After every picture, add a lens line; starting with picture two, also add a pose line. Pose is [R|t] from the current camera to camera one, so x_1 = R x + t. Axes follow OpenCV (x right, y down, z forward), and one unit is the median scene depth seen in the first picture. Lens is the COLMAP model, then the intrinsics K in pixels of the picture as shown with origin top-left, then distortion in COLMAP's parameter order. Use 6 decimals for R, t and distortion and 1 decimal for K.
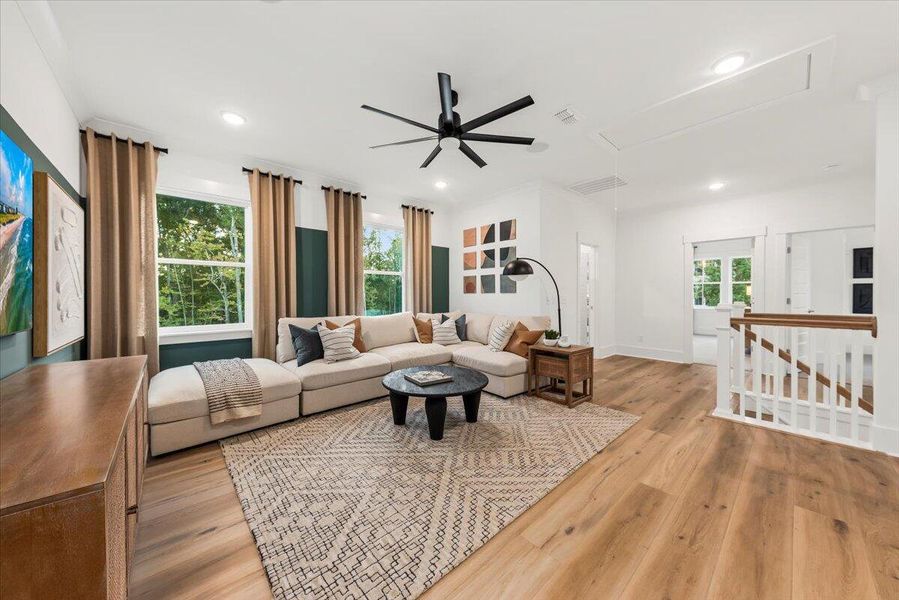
lens RADIAL K [[312.1, 0, 449.7], [0, 312.1, 295.7], [0, 0, 1]] dist [0.009879, -0.000583]
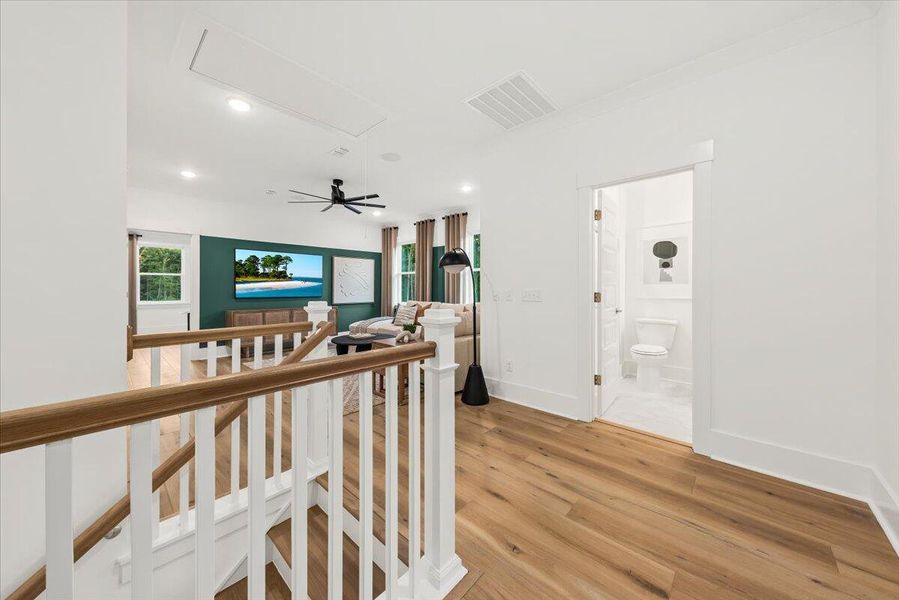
lens RADIAL K [[312.1, 0, 449.3], [0, 312.1, 288.4], [0, 0, 1]] dist [0.009879, -0.000583]
pose [[0.096546, 0.001944, -0.995327, 2.109546], [-0.004950, 0.999987, 0.001473, -0.010459], [0.995316, 0.004785, 0.096554, 1.639971]]
